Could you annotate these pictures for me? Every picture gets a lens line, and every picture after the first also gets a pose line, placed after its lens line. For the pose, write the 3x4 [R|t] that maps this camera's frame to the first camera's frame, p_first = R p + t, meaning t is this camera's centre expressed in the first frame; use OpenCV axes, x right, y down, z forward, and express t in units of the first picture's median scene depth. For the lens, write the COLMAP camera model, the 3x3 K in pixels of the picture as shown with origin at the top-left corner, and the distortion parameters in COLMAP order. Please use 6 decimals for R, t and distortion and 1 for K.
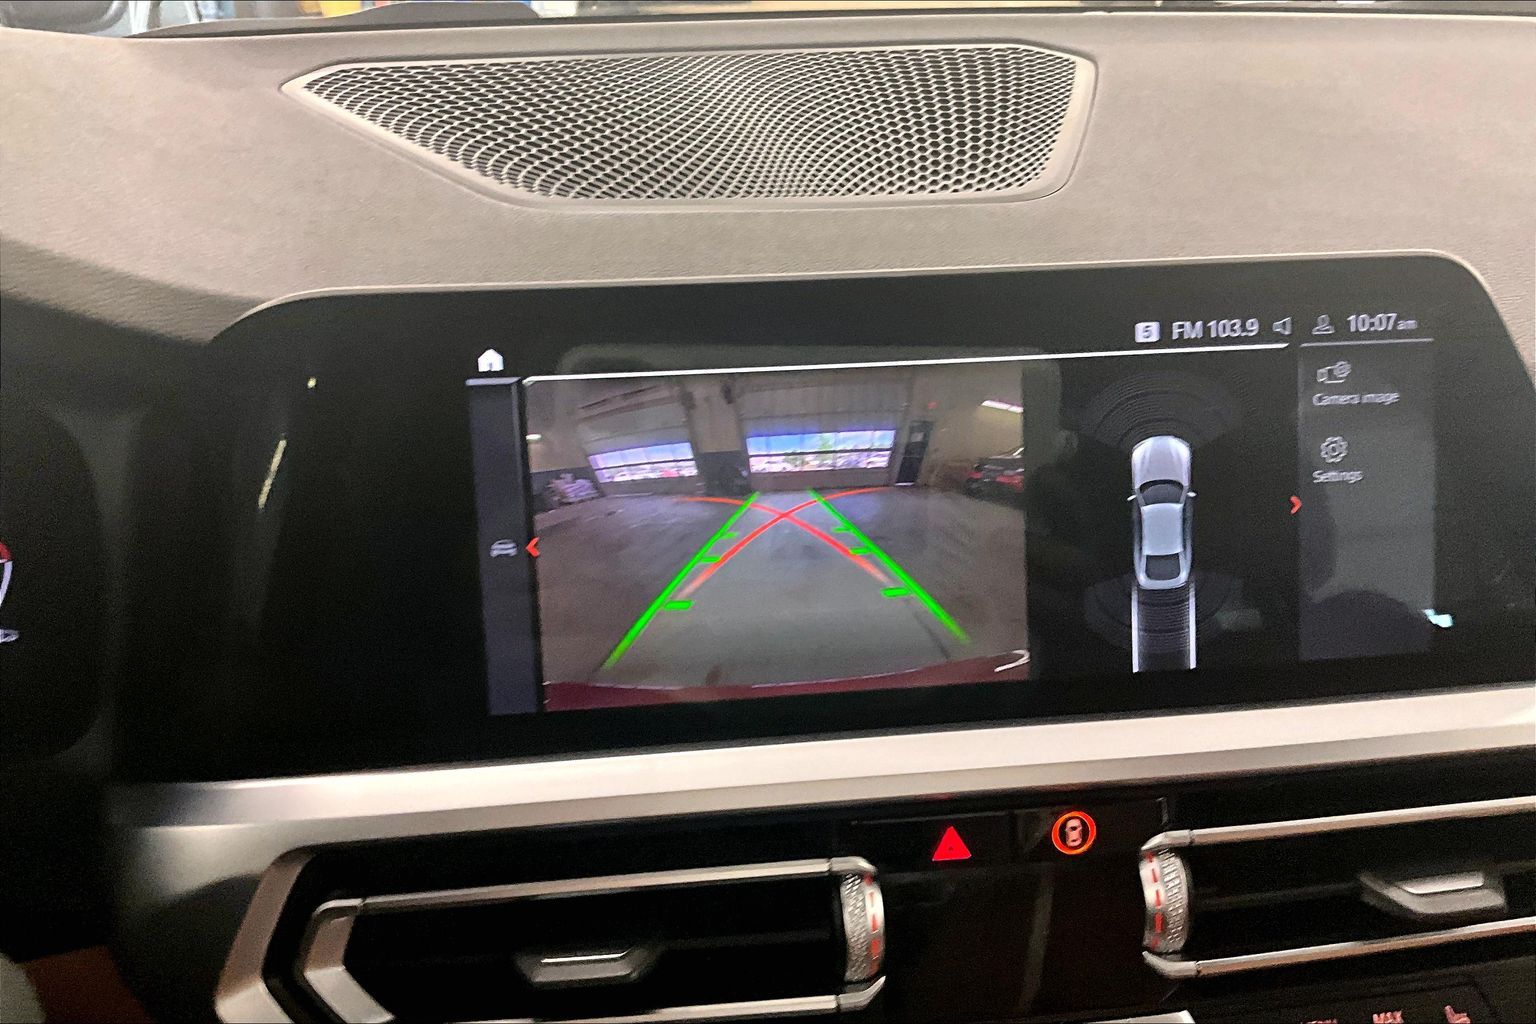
lens RADIAL K [[1265.2, 0, 765.5], [0, 1265.2, 517.0], [0, 0, 1]] dist [0.096883, -0.191219]
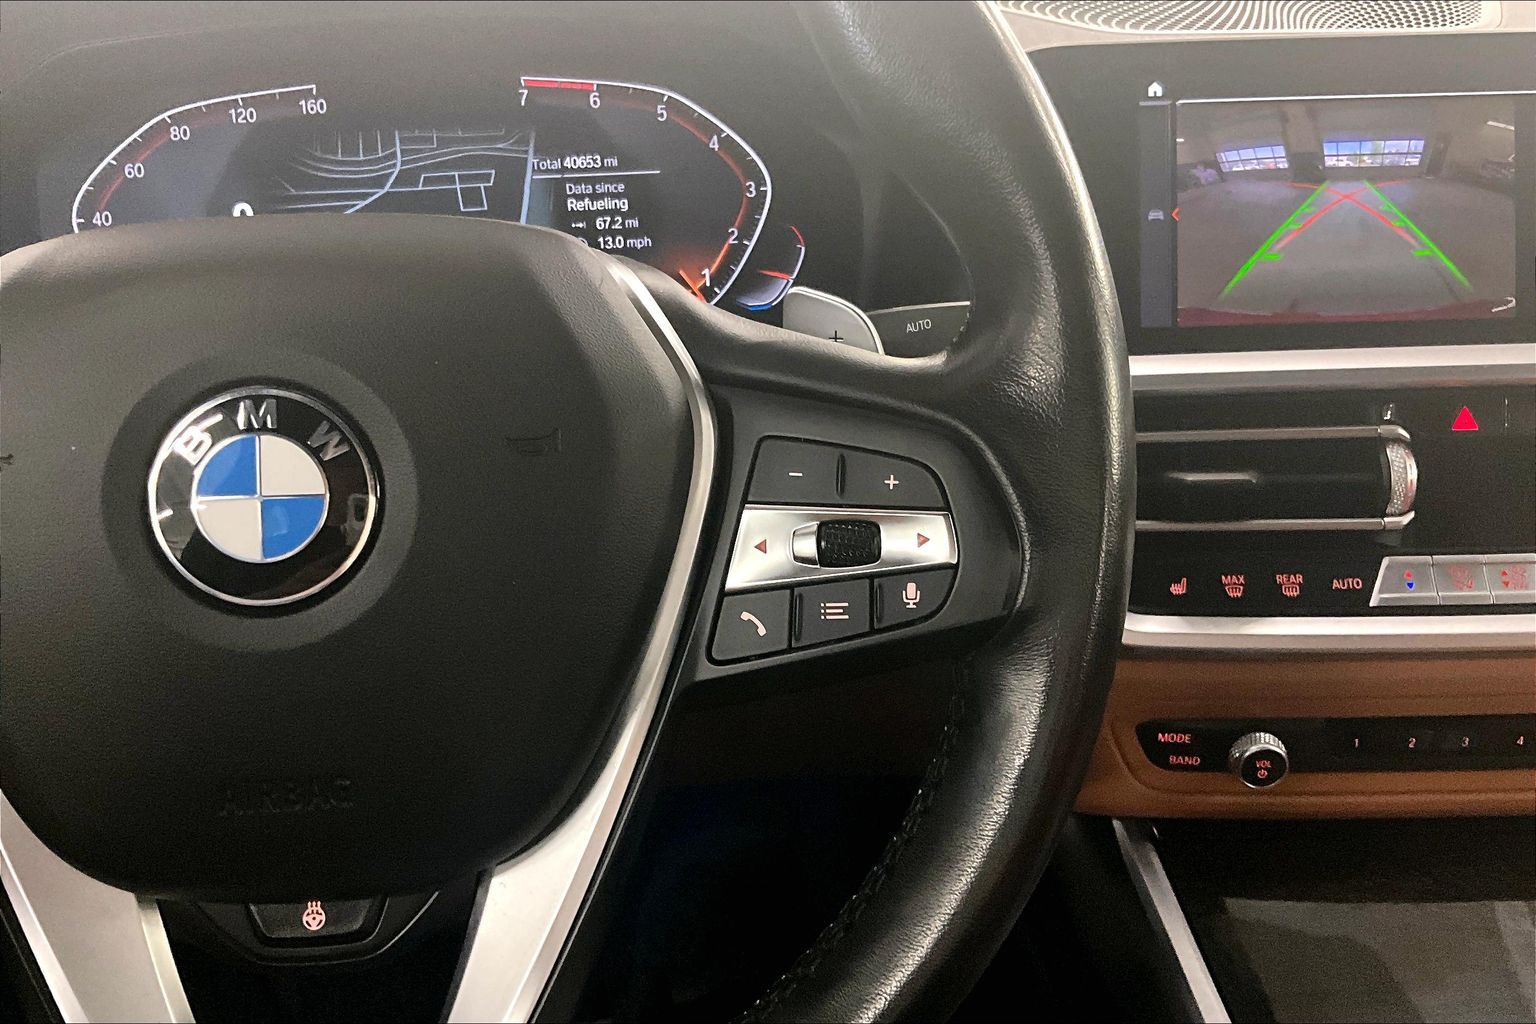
lens RADIAL K [[1265.2, 0, 779.4], [0, 1265.2, 516.8], [0, 0, 1]] dist [0.096883, -0.191219]
pose [[0.989550, 0.026909, -0.141658, -0.412235], [-0.034925, 0.997908, -0.054403, 0.468517], [0.139897, 0.058782, 0.988420, -0.532825]]
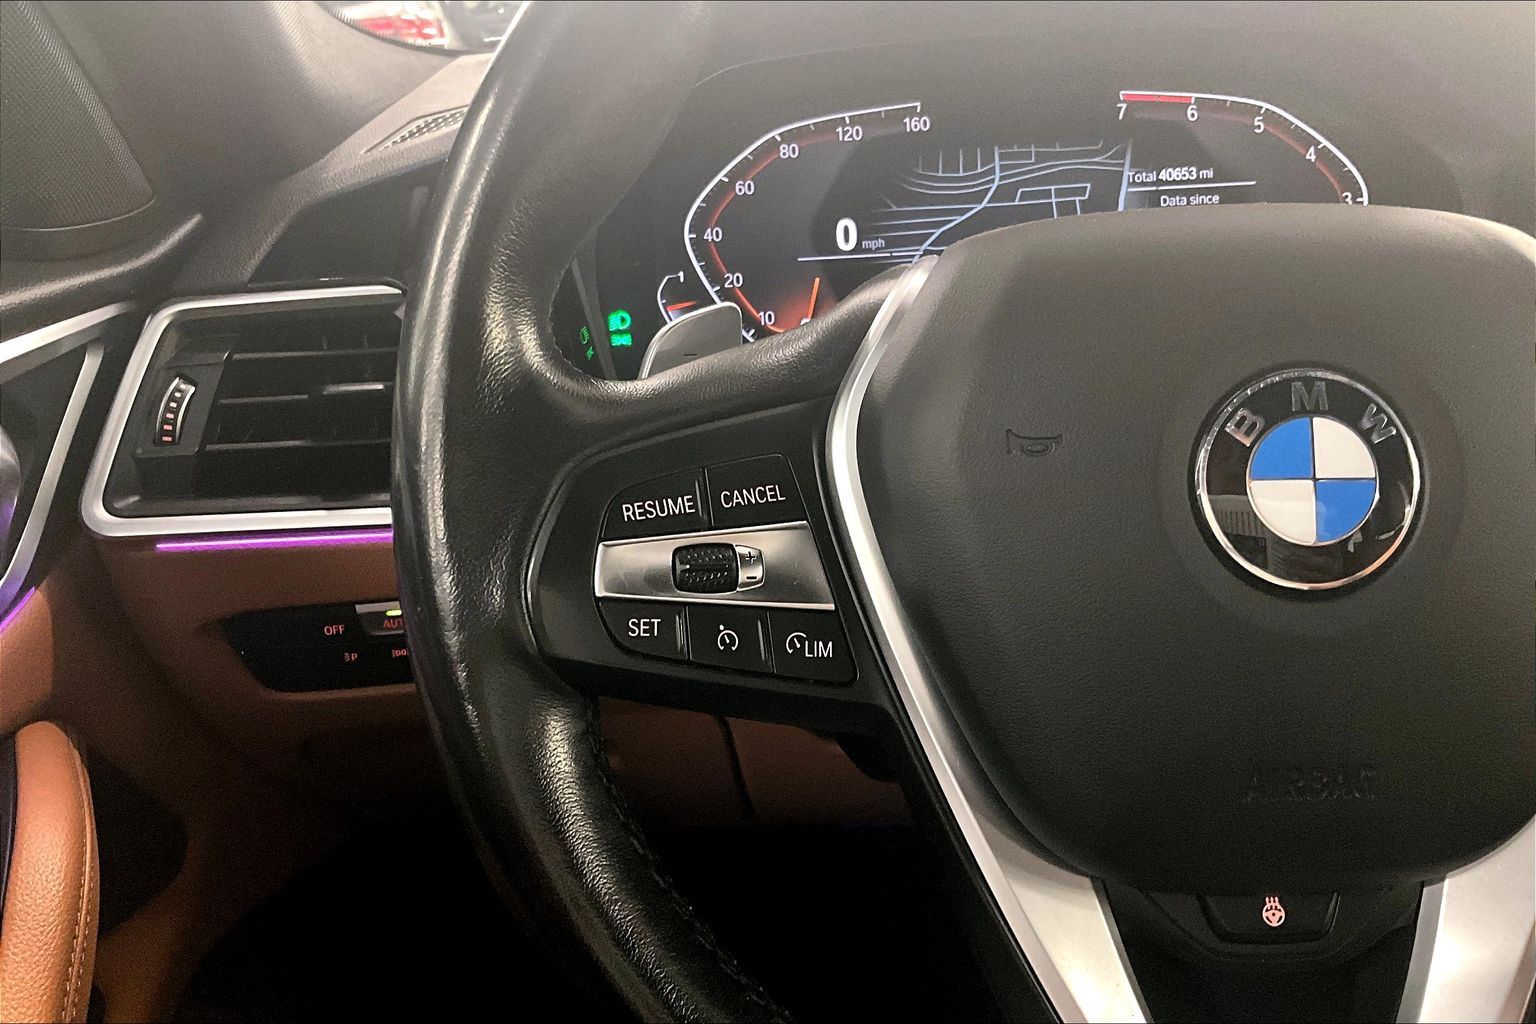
lens RADIAL K [[1265.2, 0, 775.5], [0, 1265.2, 521.6], [0, 0, 1]] dist [0.096883, -0.191219]
pose [[0.973124, 0.038950, -0.226963, -0.997186], [-0.058748, 0.994970, -0.081136, 0.534520], [0.222661, 0.092289, 0.970518, -0.630572]]
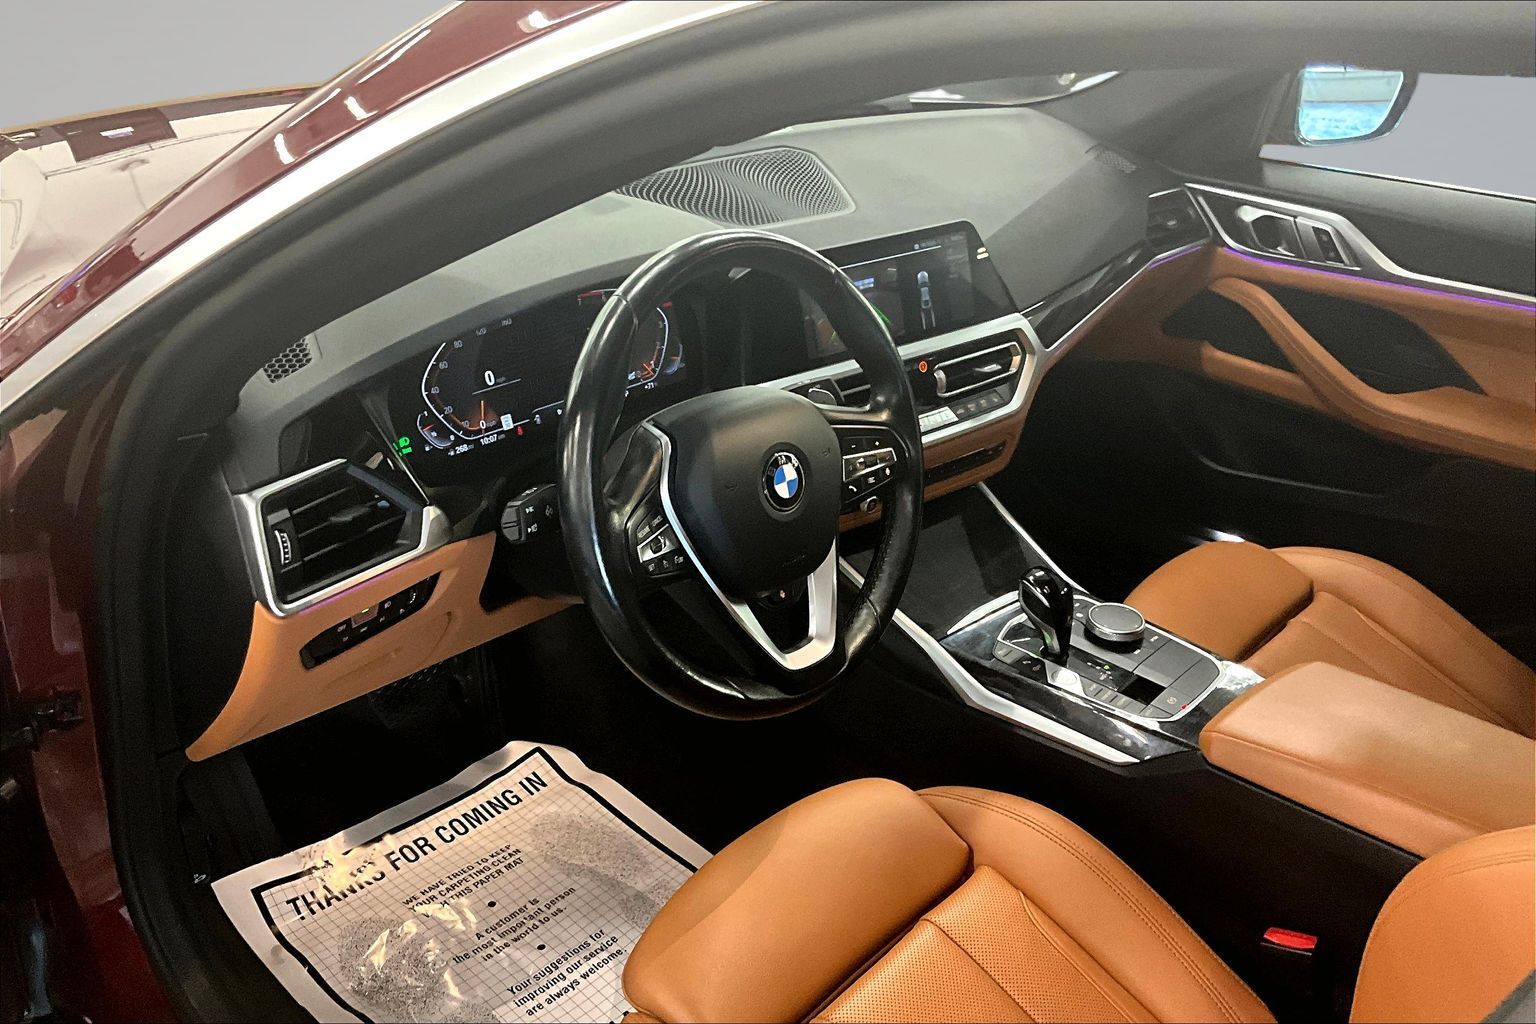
lens RADIAL K [[1265.2, 0, 751.9], [0, 1265.2, 515.8], [0, 0, 1]] dist [0.096883, -0.191219]
pose [[0.841288, -0.214760, 0.496098, -2.443686], [0.180646, 0.976631, 0.116440, 0.136291], [-0.509511, -0.008342, 0.860424, -2.351709]]
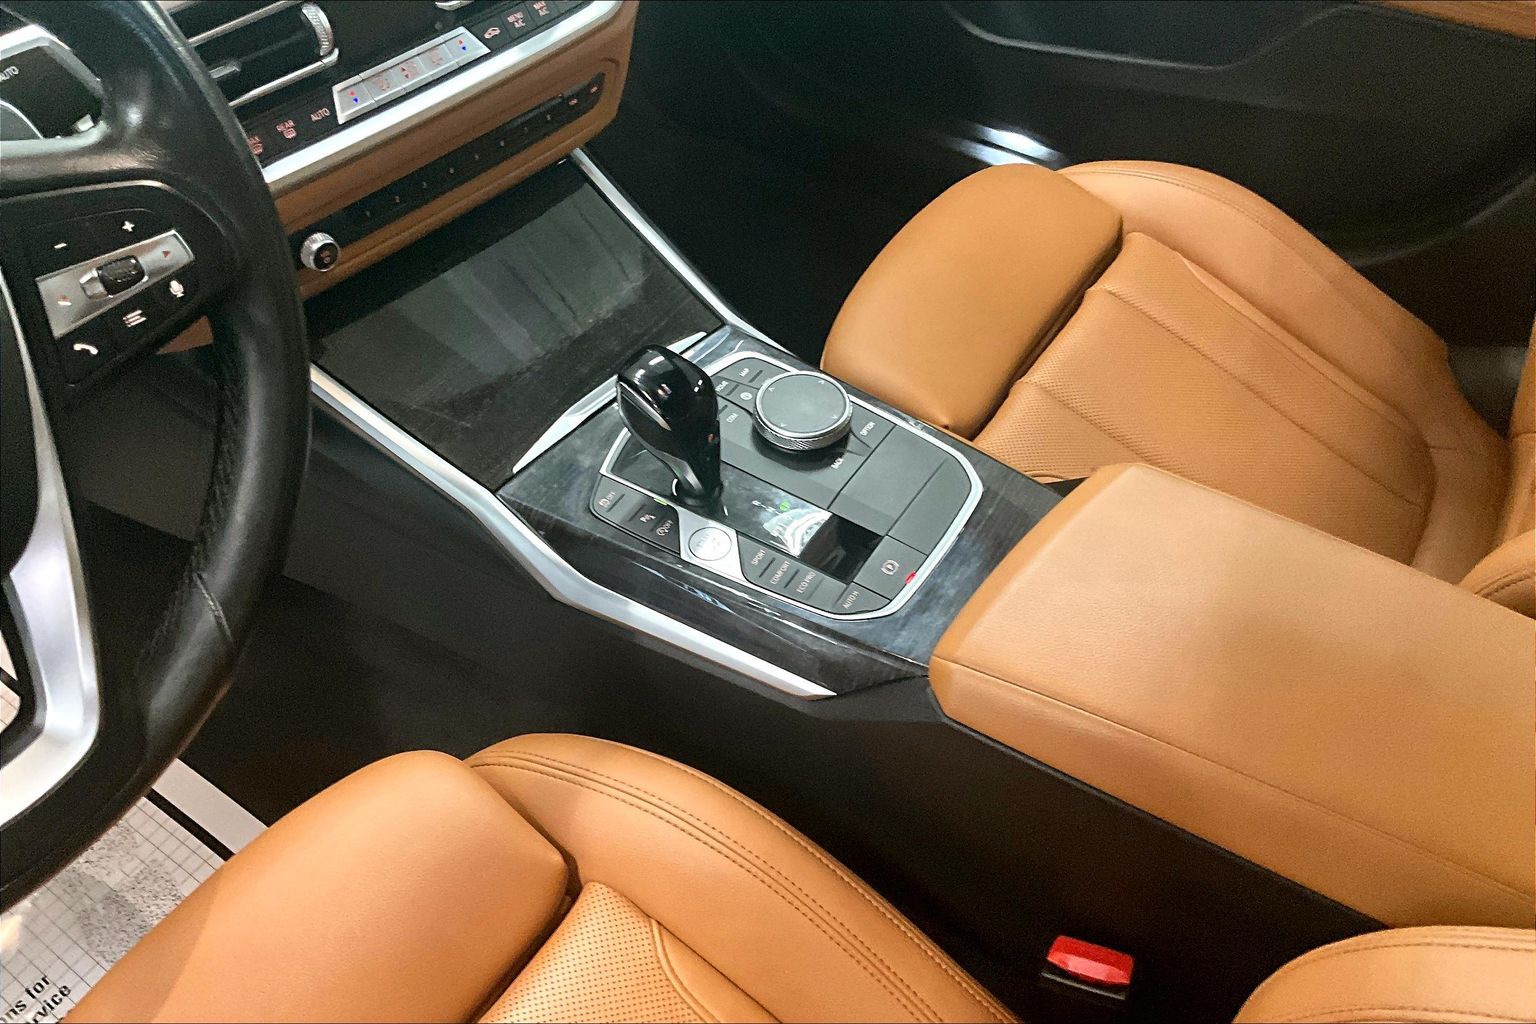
lens RADIAL K [[1265.2, 0, 775.9], [0, 1265.2, 510.4], [0, 0, 1]] dist [0.096883, -0.191219]
pose [[0.724397, -0.491144, 0.483764, -0.768070], [0.246416, 0.839846, 0.483671, 0.159095], [-0.643839, -0.231163, 0.729407, -1.159563]]
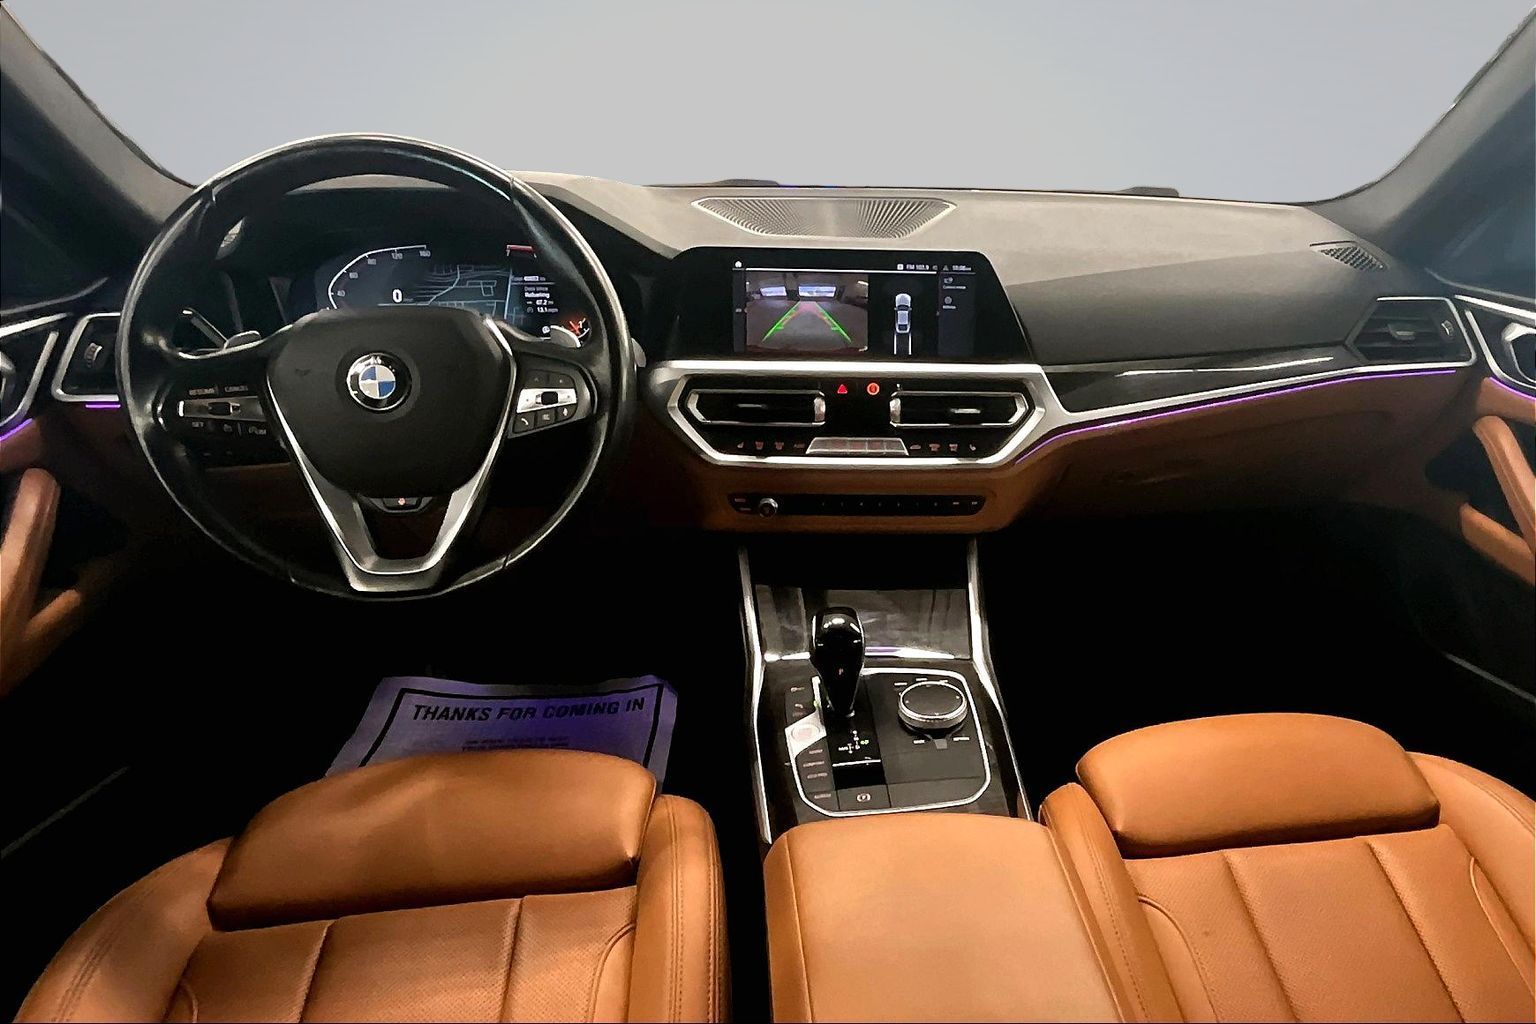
lens RADIAL K [[907.4, 0, 909.3], [0, 907.4, 546.1], [0, 0, 1]] dist [-0.015956, 0.017358]
pose [[0.995524, 0.063130, -0.070332, 0.589245], [-0.063105, 0.998004, 0.002585, 0.730916], [0.070355, 0.001864, 0.997520, -1.863024]]
